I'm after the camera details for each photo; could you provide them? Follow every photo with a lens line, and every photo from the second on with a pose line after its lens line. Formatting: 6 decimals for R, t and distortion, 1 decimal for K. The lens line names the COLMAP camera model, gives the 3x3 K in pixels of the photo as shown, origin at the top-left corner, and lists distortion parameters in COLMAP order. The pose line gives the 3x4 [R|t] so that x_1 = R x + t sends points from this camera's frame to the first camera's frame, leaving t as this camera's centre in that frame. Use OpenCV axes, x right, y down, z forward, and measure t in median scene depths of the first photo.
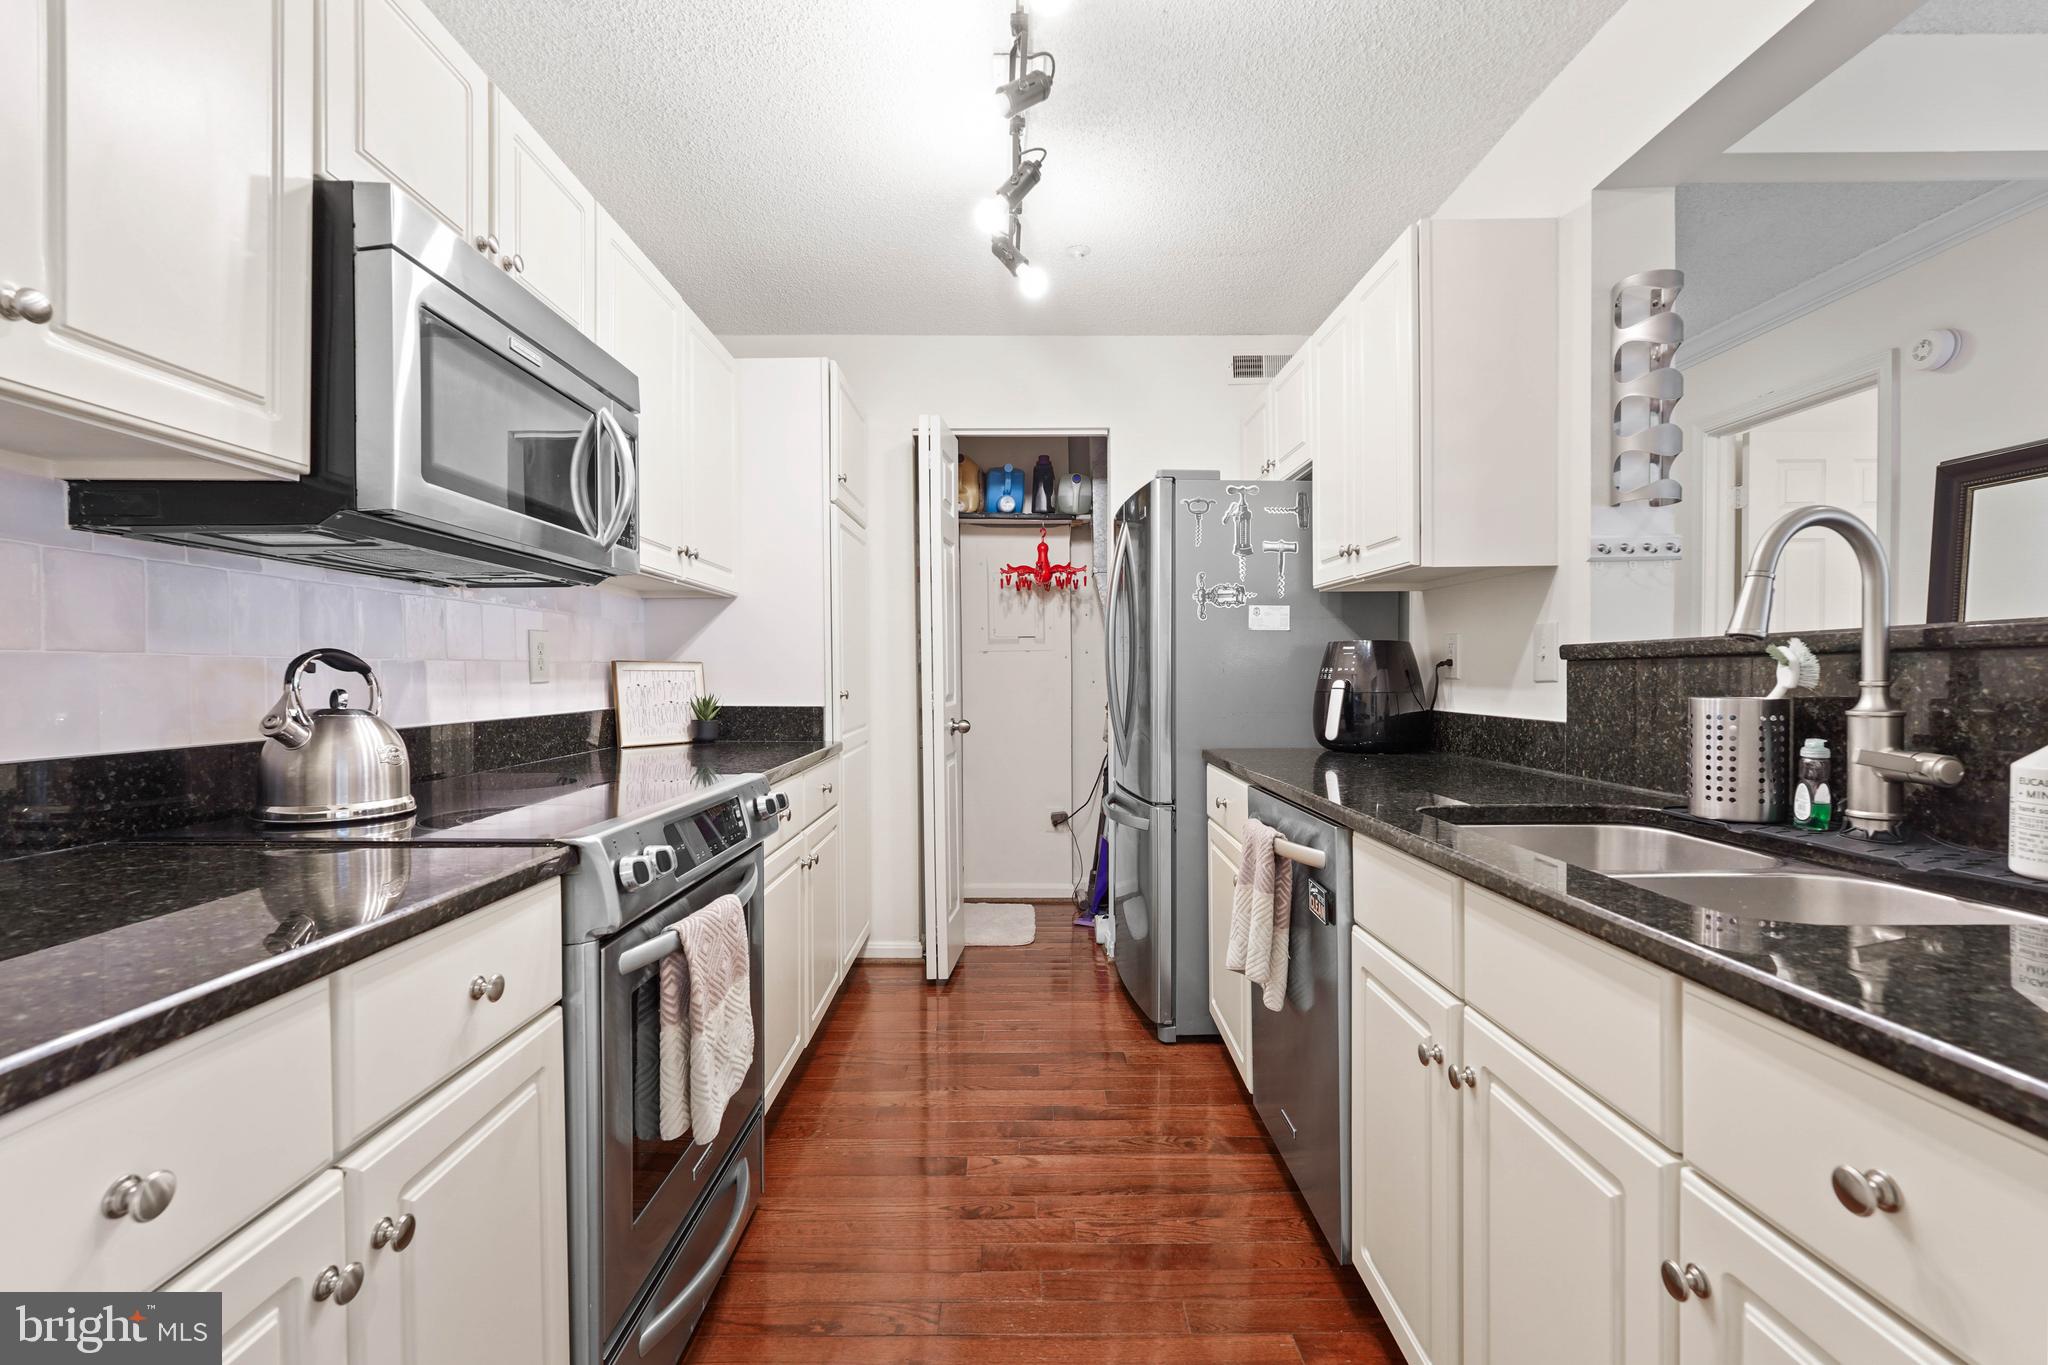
lens RADIAL K [[911.7, 0, 1034.1], [0, 911.7, 688.6], [0, 0, 1]] dist [-0.017968, 0.008152]
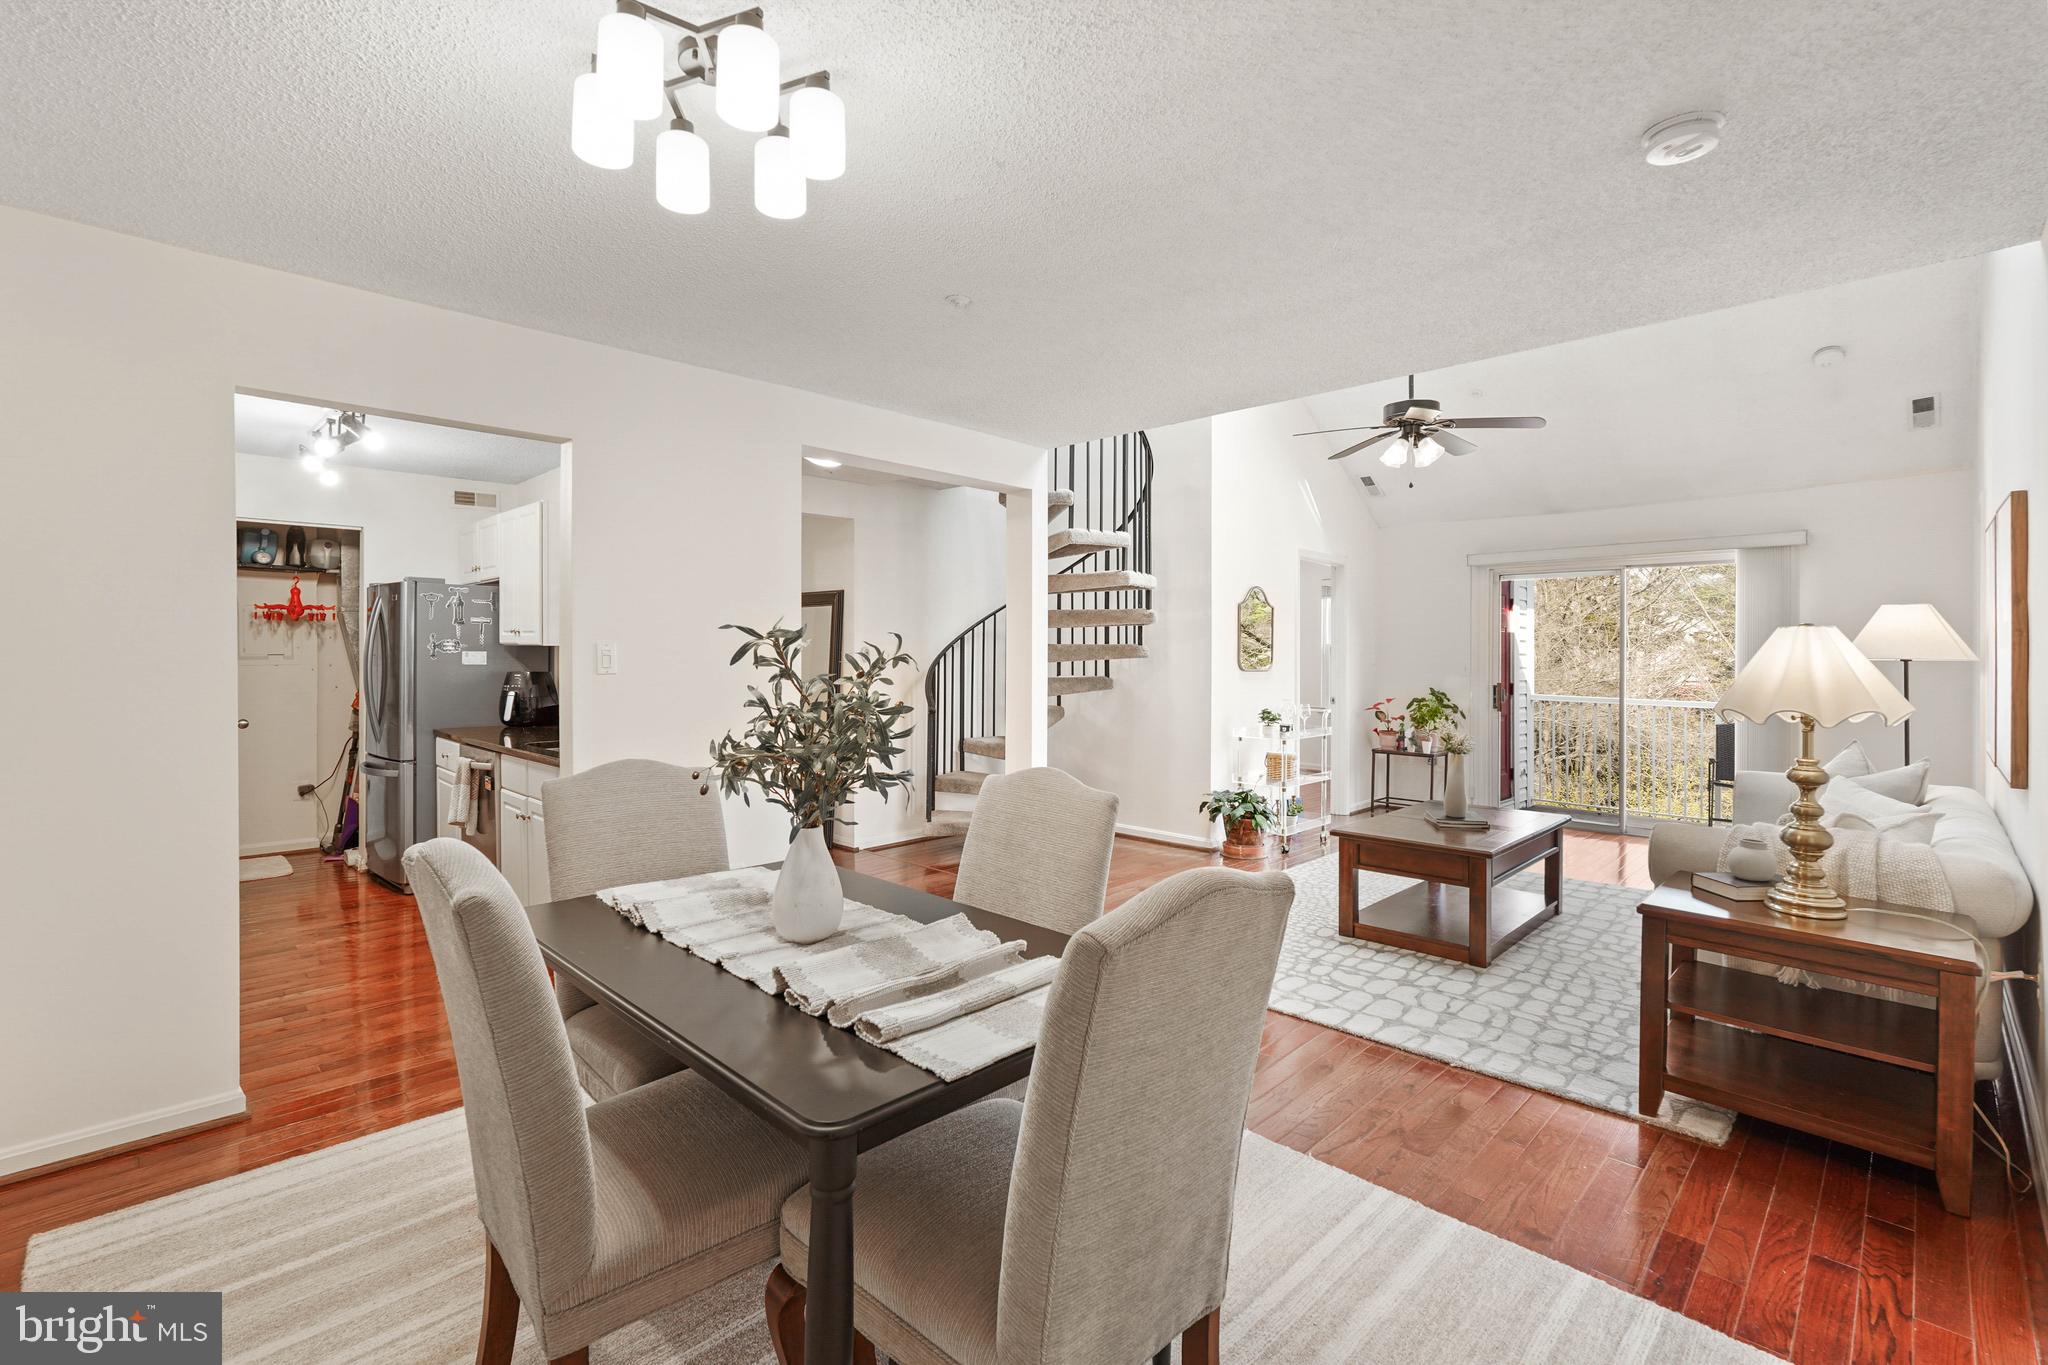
lens RADIAL K [[911.7, 0, 1023.2], [0, 911.7, 653.5], [0, 0, 1]] dist [-0.017968, 0.008152]
pose [[0.717539, 0.005920, 0.696494, -0.321683], [0.006404, 0.999866, -0.015096, -0.069948], [-0.696489, 0.015293, 0.717404, -1.560412]]
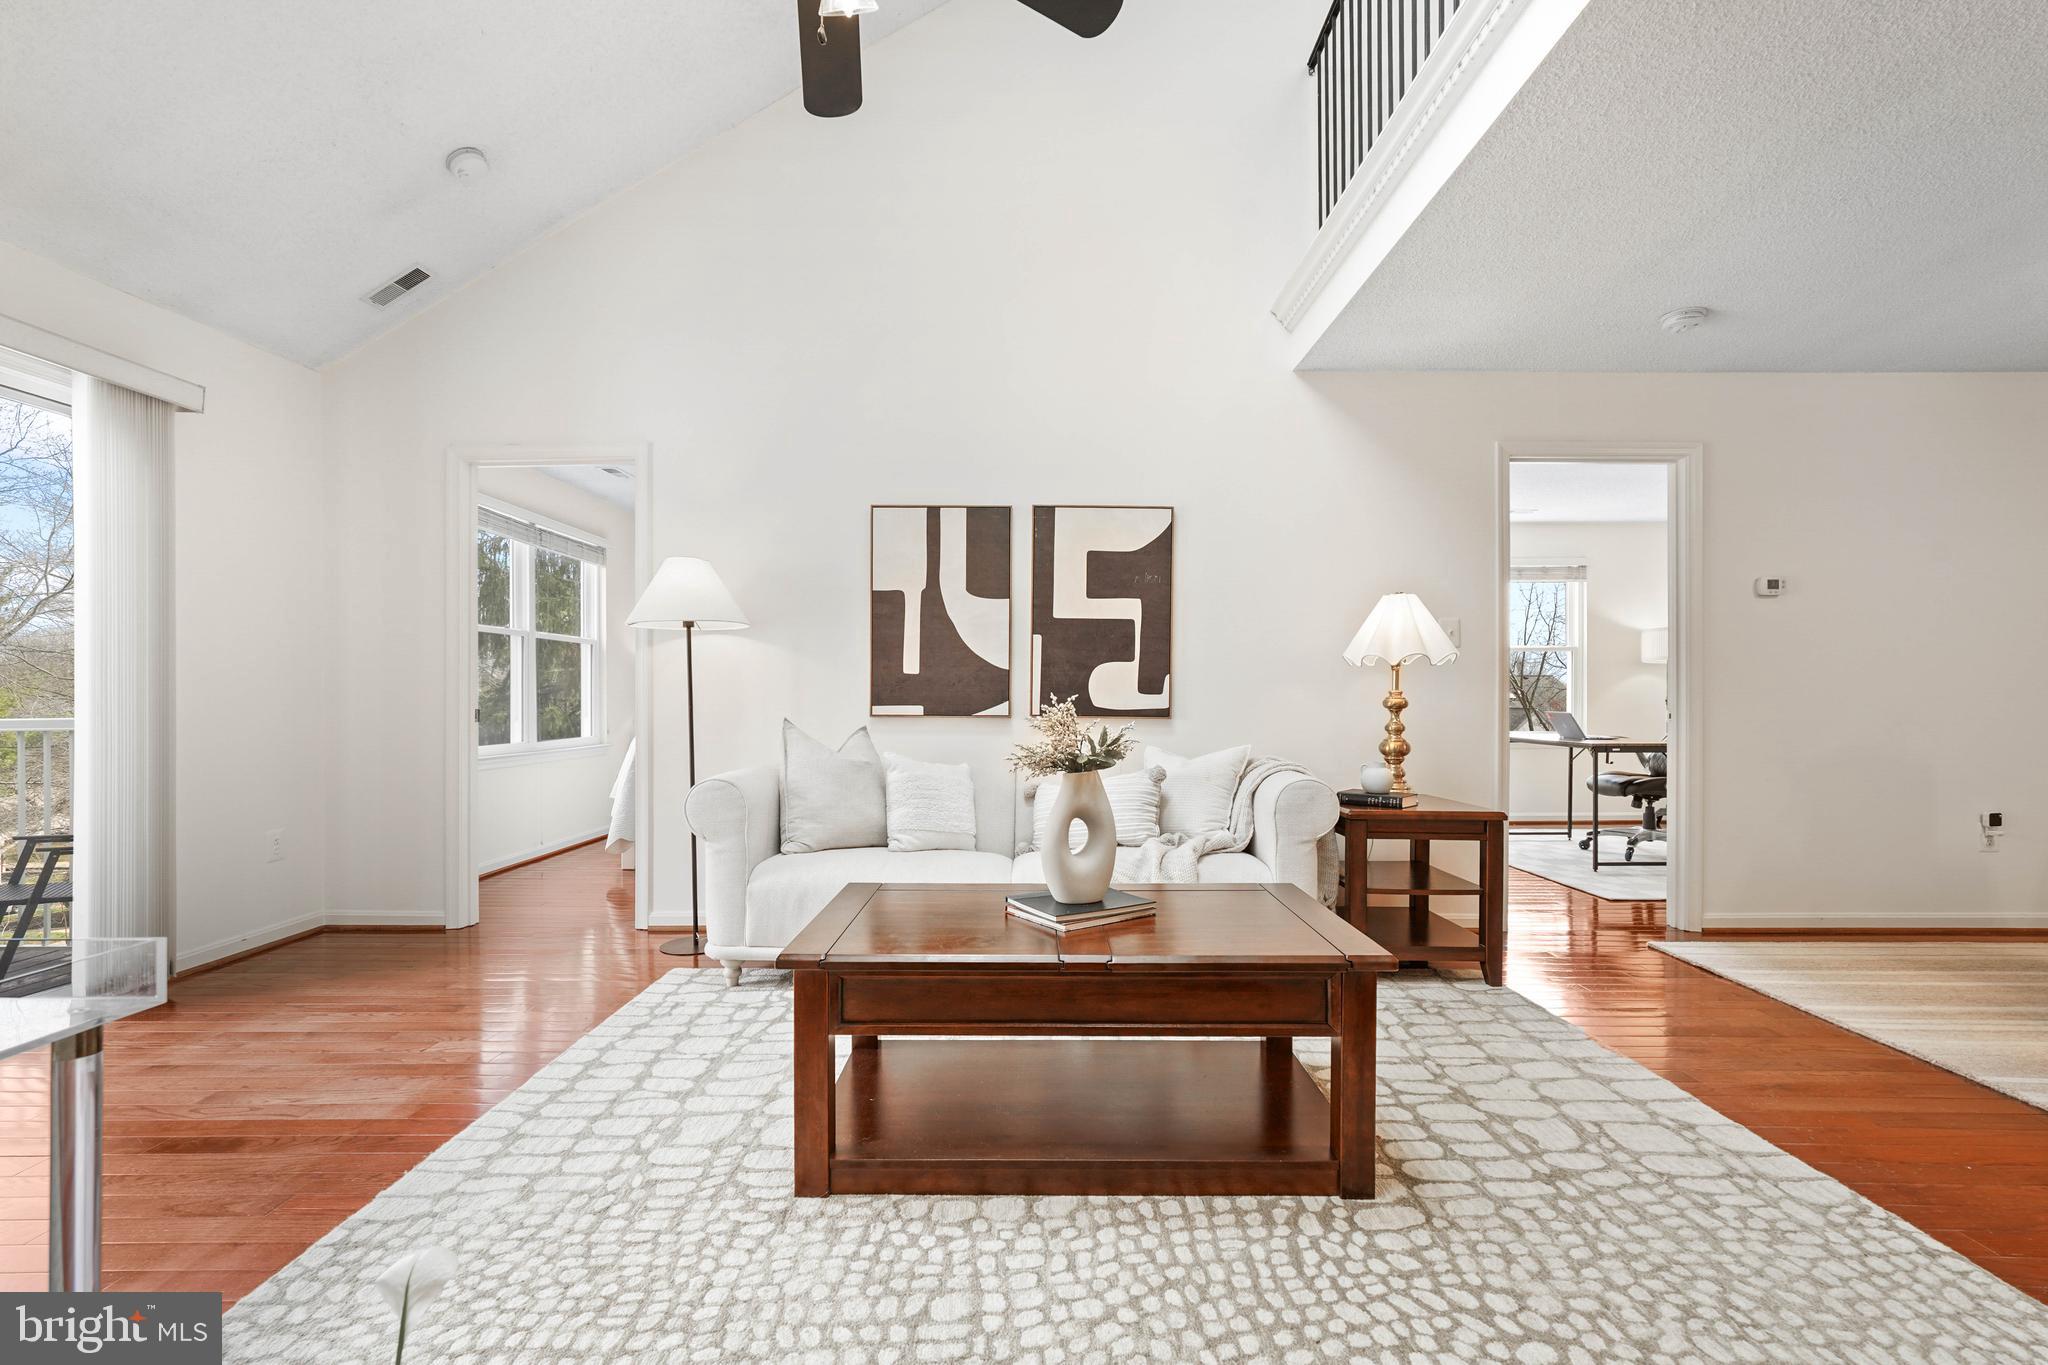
lens RADIAL K [[911.7, 0, 1013.9], [0, 911.7, 700.6], [0, 0, 1]] dist [-0.017968, 0.008152]
pose [[-0.999218, 0.004739, 0.039247, 1.951120], [0.005591, 0.999751, 0.021605, 0.038367], [-0.039135, 0.021807, -0.998996, 0.315911]]
